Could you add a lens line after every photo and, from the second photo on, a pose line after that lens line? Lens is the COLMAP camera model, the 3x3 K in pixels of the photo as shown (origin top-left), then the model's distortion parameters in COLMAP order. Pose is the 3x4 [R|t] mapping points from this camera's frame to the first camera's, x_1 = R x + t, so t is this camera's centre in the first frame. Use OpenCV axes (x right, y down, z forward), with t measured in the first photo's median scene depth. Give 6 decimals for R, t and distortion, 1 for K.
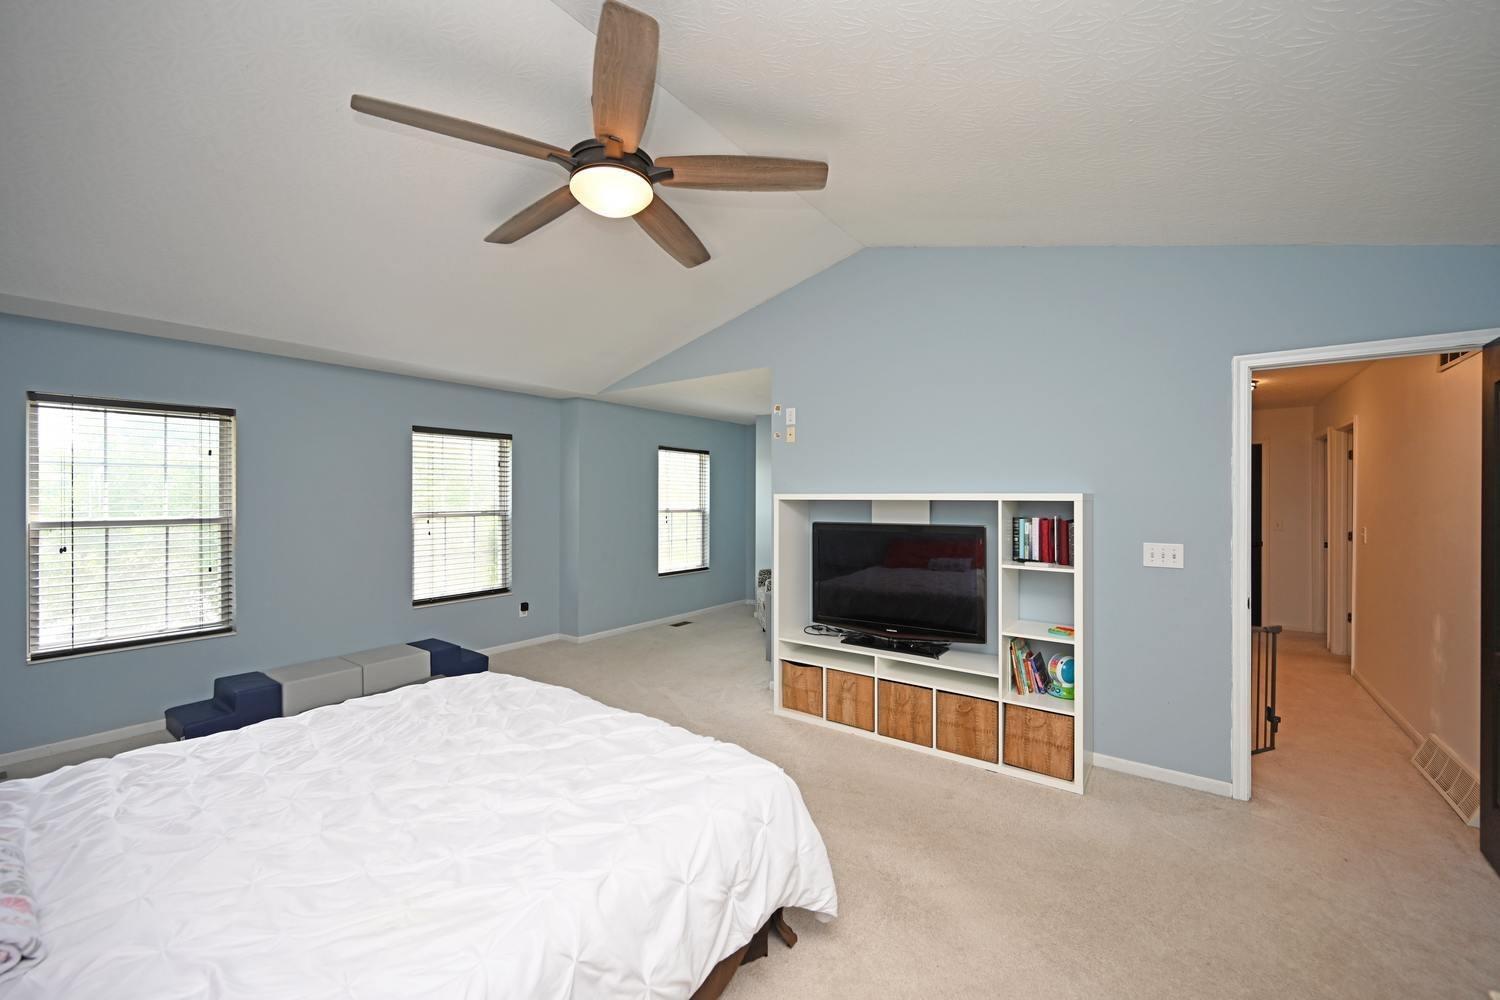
lens RADIAL K [[592.7, 0, 758.8], [0, 592.7, 499.6], [0, 0, 1]] dist [0.009610, 0.000652]
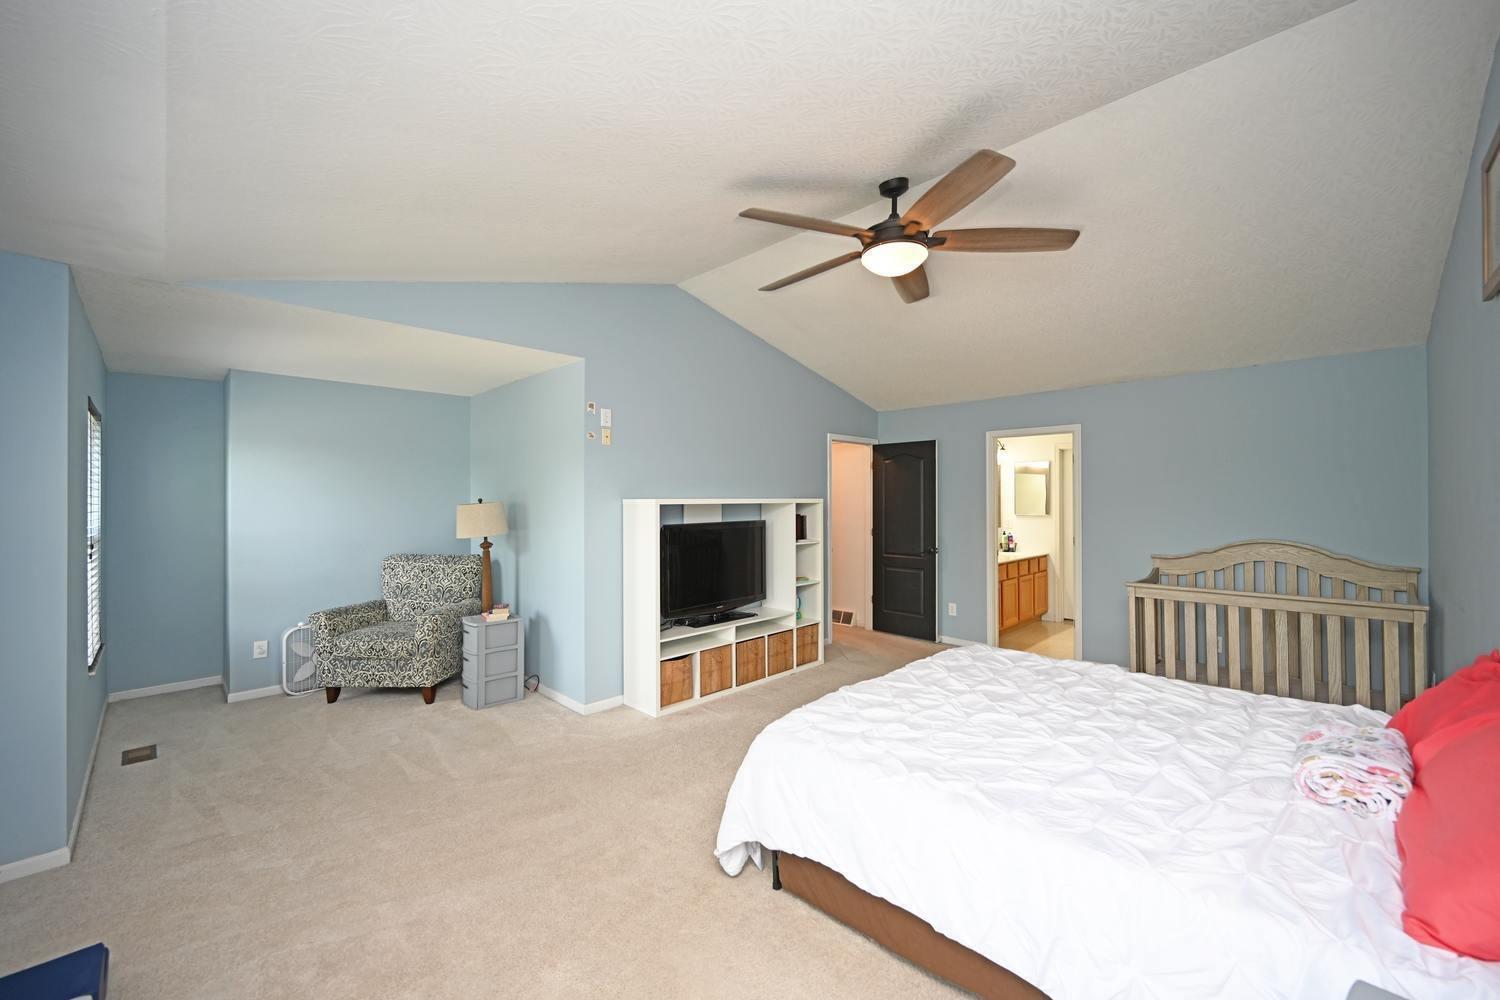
lens RADIAL K [[592.7, 0, 757.1], [0, 592.7, 499.2], [0, 0, 1]] dist [0.009610, 0.000652]
pose [[0.147622, 0.006931, 0.989020, -0.969836], [0.010380, 0.999910, -0.008556, 0.002396], [-0.988989, 0.011530, 0.147537, 0.698579]]
